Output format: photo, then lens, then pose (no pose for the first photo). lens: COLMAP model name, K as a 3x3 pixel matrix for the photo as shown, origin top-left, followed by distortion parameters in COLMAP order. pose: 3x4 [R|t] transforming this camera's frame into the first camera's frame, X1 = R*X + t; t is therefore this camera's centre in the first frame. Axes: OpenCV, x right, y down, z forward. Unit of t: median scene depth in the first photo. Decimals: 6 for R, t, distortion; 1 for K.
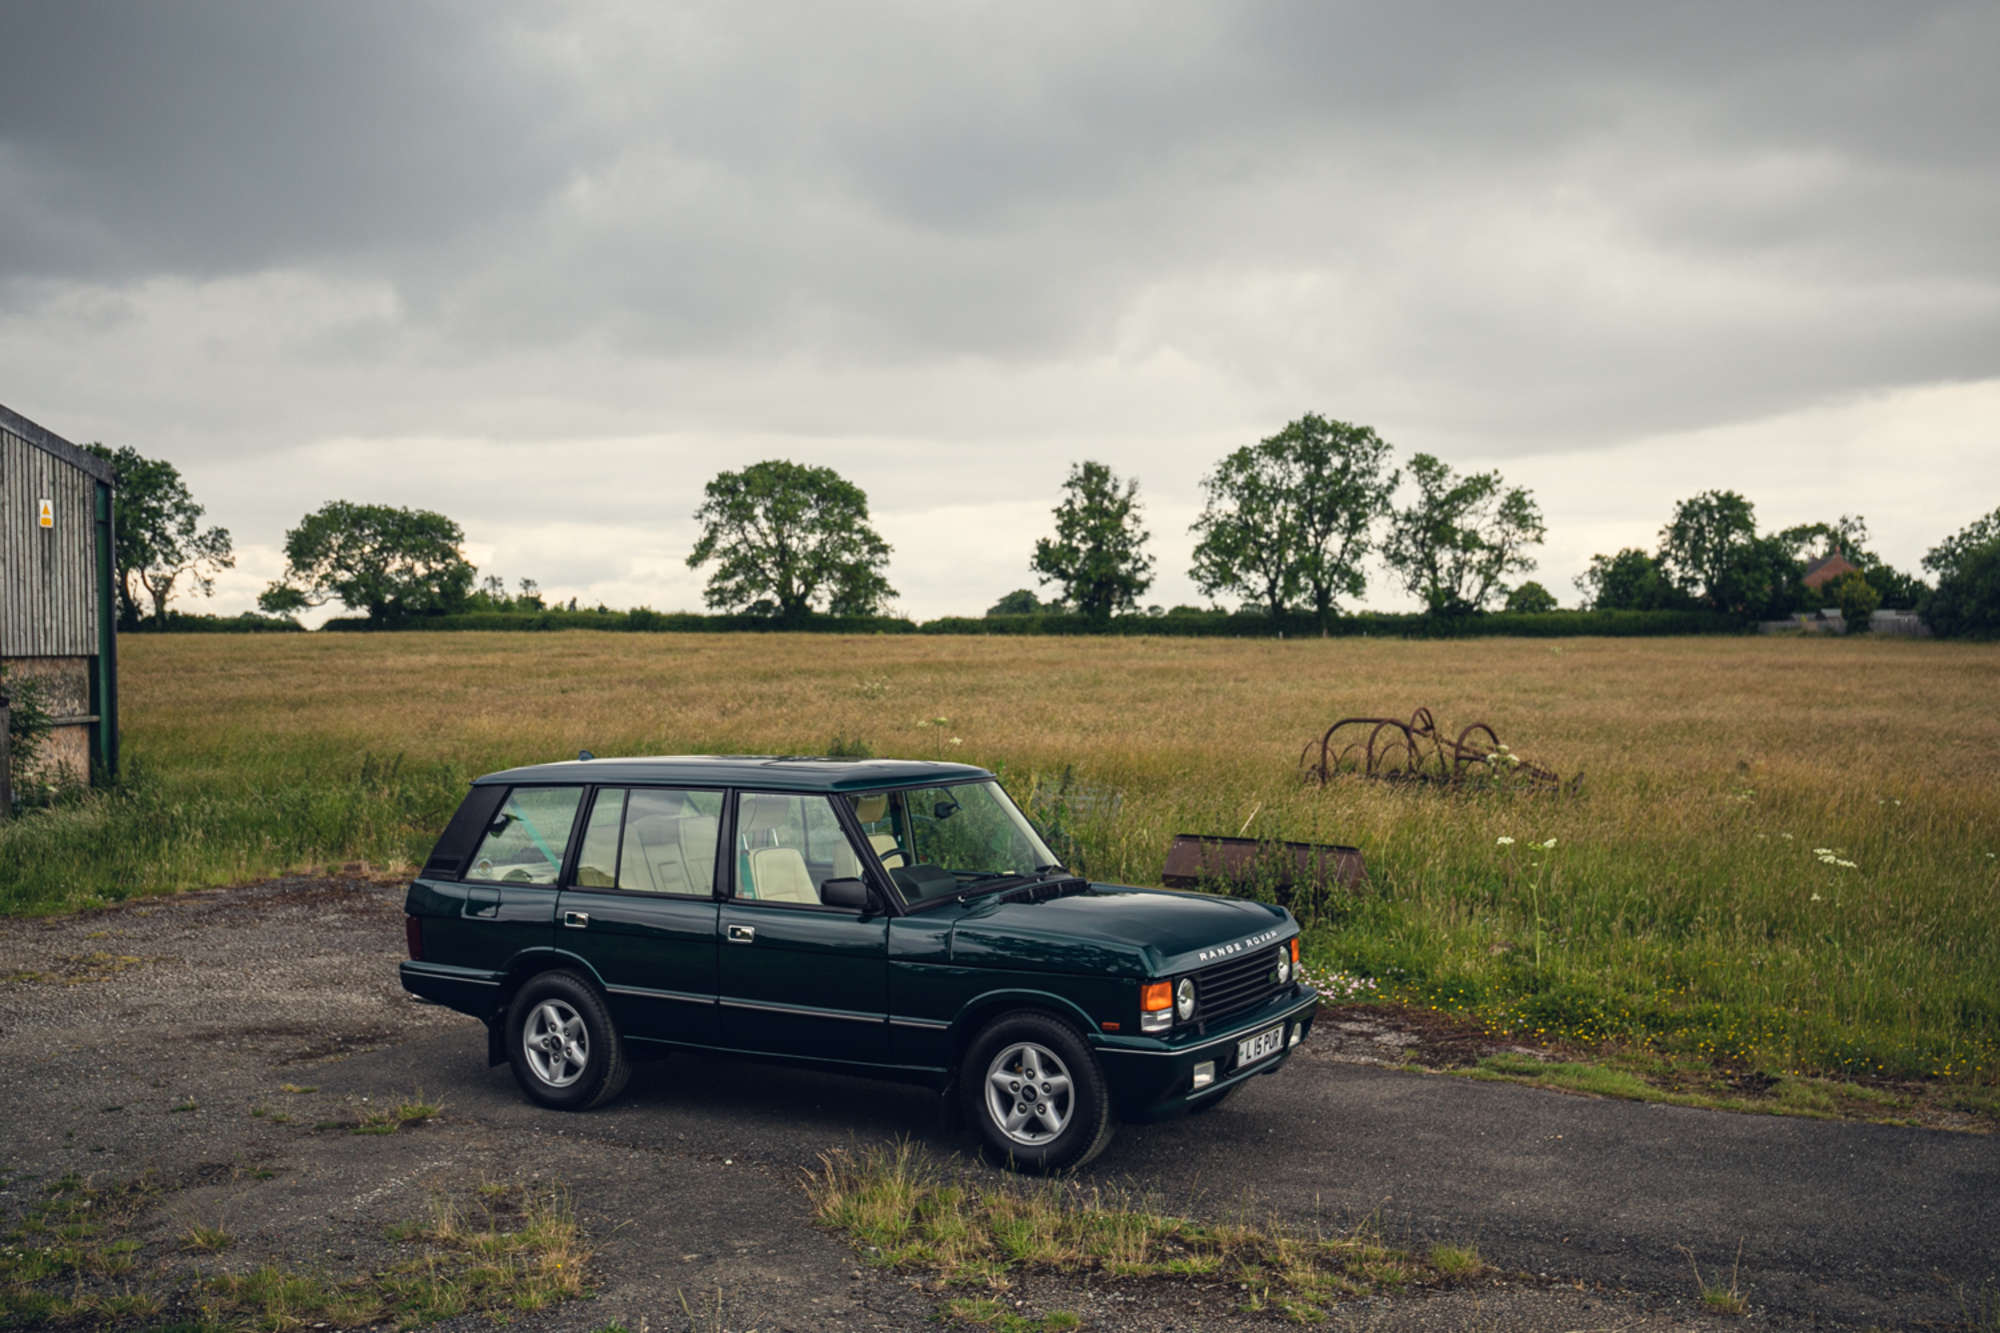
lens RADIAL K [[1876.3, 0, 1004.5], [0, 1876.3, 671.1], [0, 0, 1]] dist [0.002388, 0.000000]
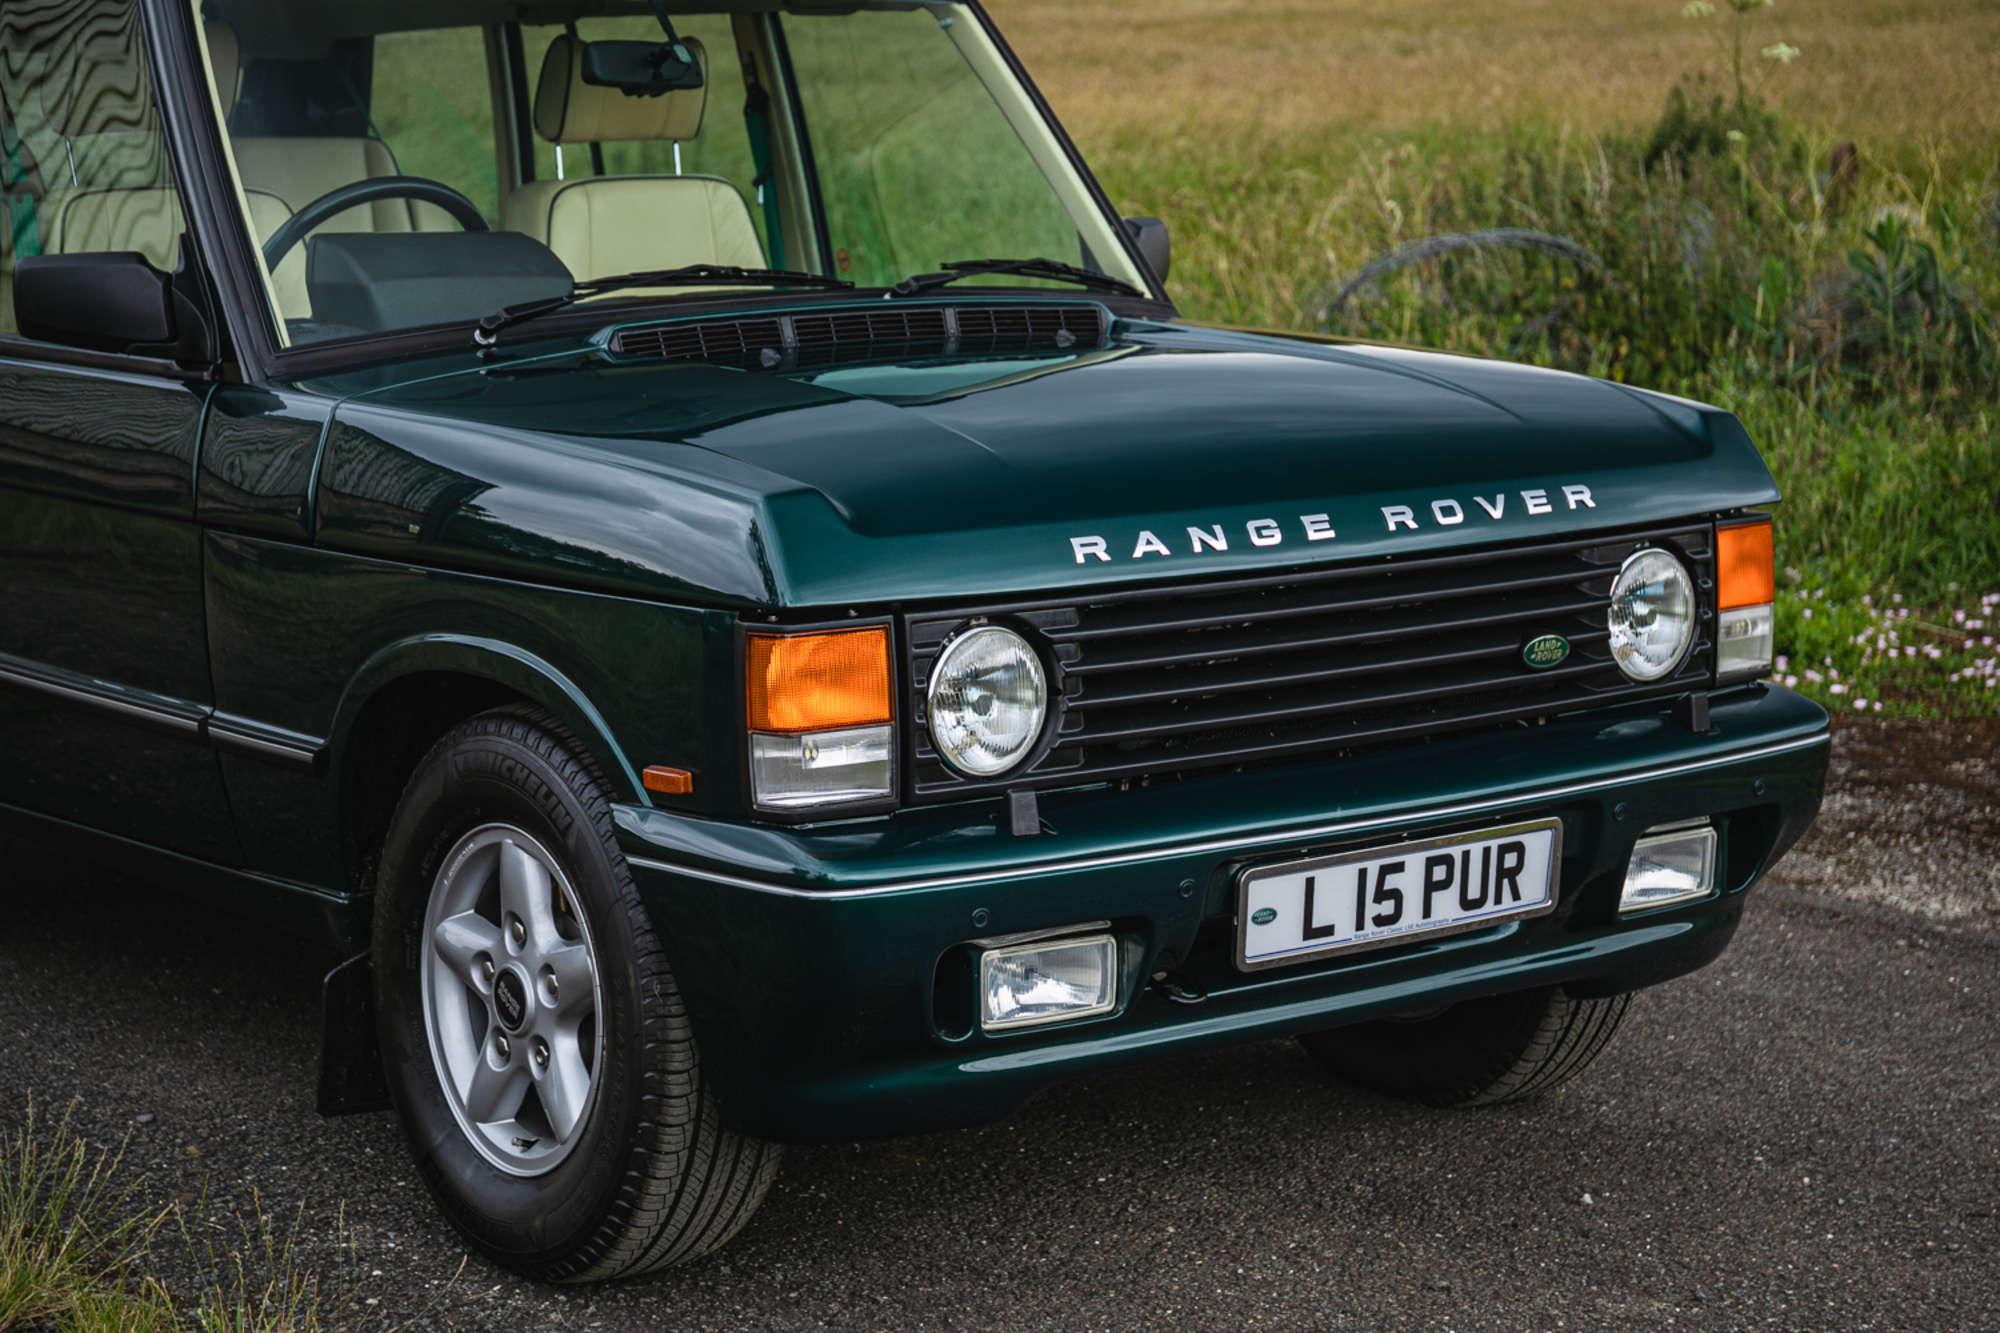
lens RADIAL K [[3861.8, 0, 1010.5], [0, 3861.8, 650.4], [0, 0, 1]] dist [0.148714, 0.000000]
pose [[0.927833, 0.049871, -0.369646, 0.300661], [0.007357, 0.988382, 0.151813, 0.083132], [0.372923, -0.143577, 0.916687, 0.492147]]
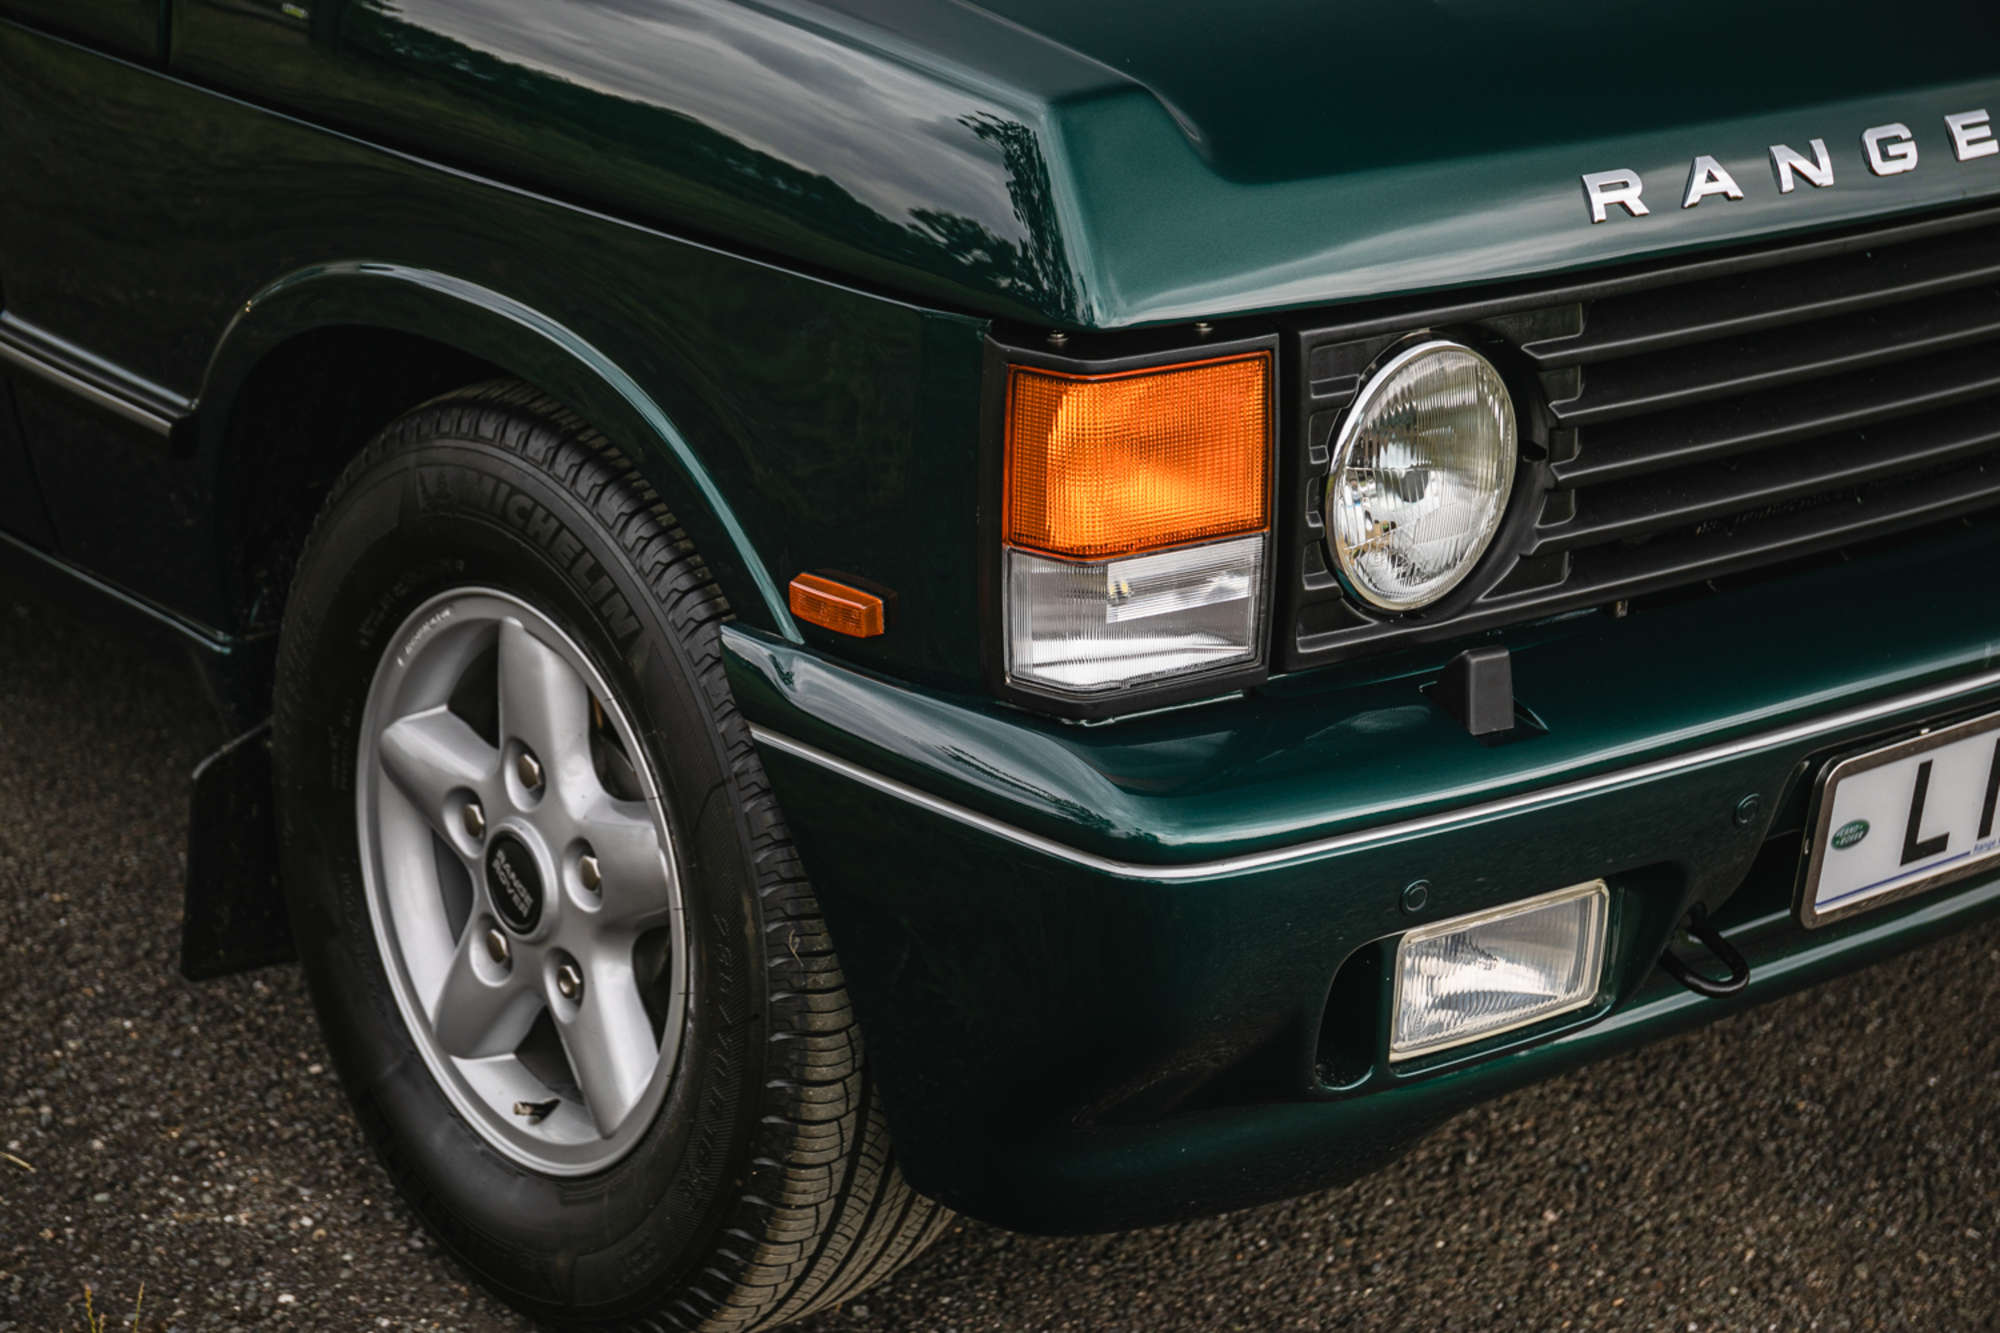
lens RADIAL K [[3861.8, 0, 1001.3], [0, 3861.8, 681.2], [0, 0, 1]] dist [0.148714, 0.000000]
pose [[0.938750, 0.148063, -0.311168, 0.160870], [-0.034220, 0.938578, 0.343367, 0.086302], [0.342895, -0.311688, 0.886157, 0.709579]]
